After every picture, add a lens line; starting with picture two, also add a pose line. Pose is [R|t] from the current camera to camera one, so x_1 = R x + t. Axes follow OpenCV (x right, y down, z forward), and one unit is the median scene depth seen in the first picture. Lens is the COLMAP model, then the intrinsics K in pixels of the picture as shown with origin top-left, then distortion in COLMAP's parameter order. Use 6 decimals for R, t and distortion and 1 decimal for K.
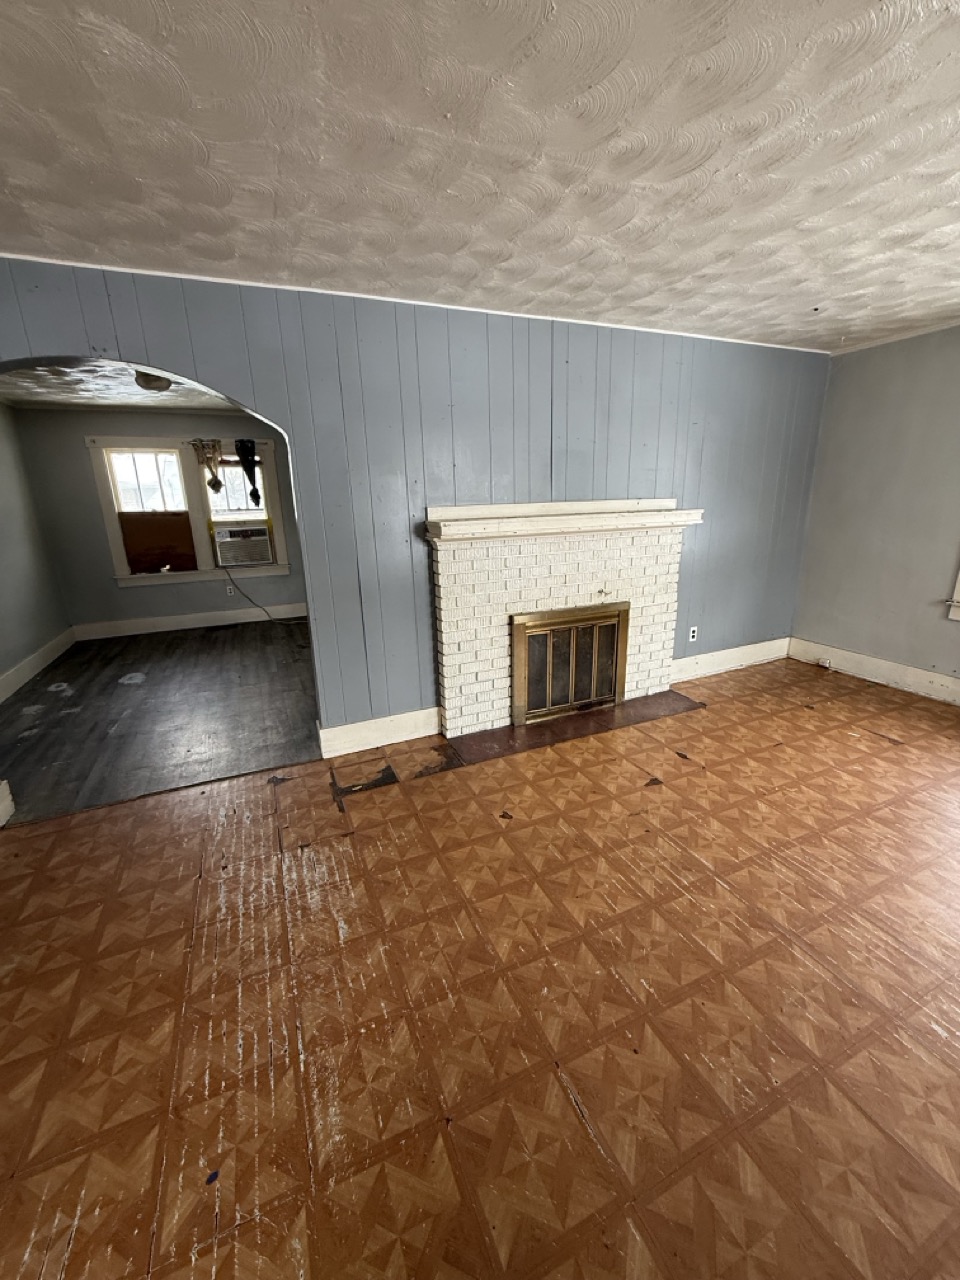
lens RADIAL K [[508.8, 0, 480.2], [0, 508.8, 637.6], [0, 0, 1]] dist [-0.000036, 0.000432]
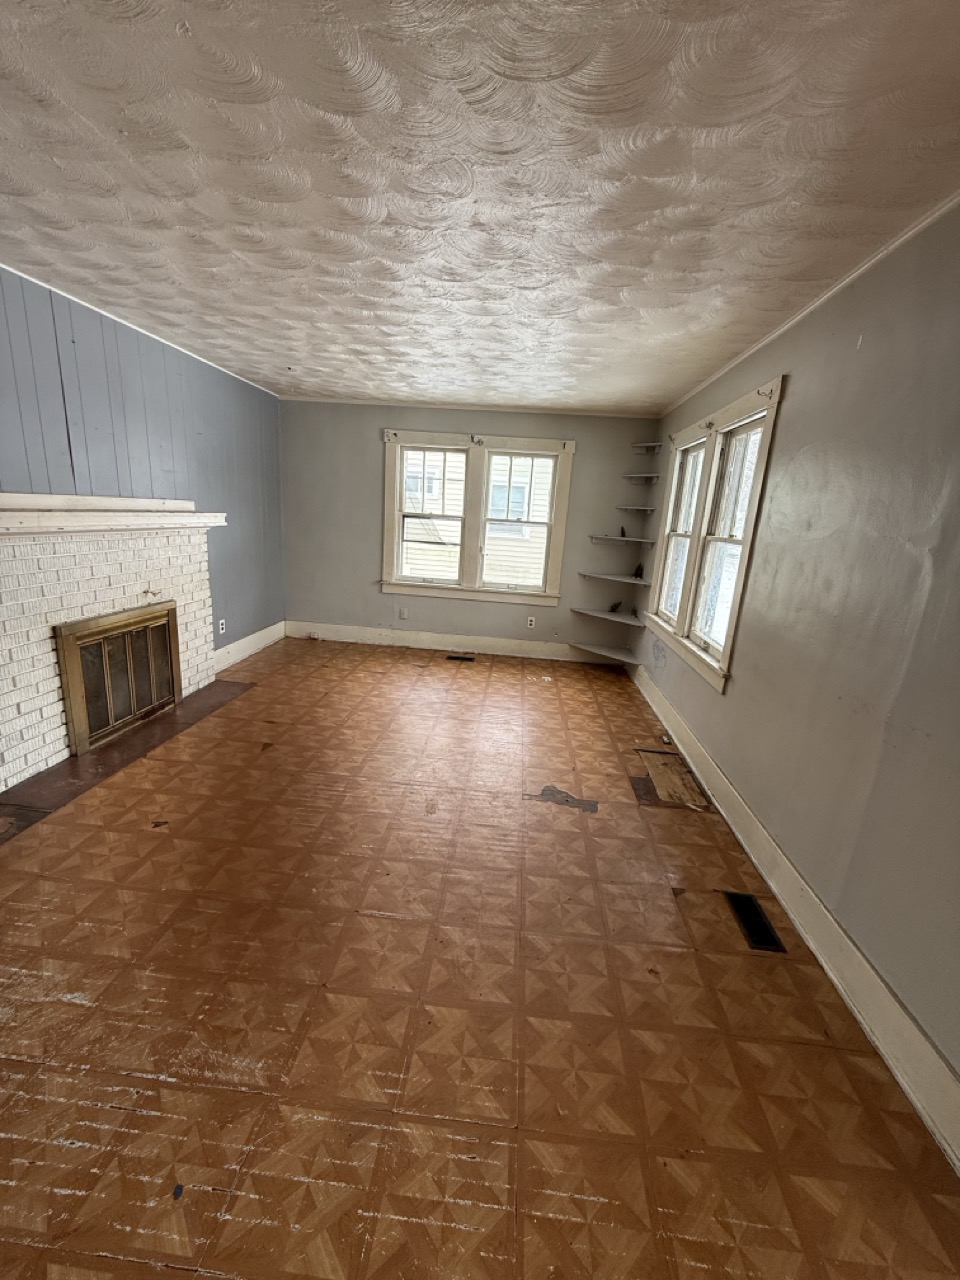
lens RADIAL K [[508.8, 0, 481.8], [0, 508.8, 638.4], [0, 0, 1]] dist [-0.000036, 0.000432]
pose [[0.478066, -0.154241, 0.864675, -0.321440], [0.158850, 0.983409, 0.087594, 0.013480], [-0.863840, 0.095478, 0.494636, -0.025275]]
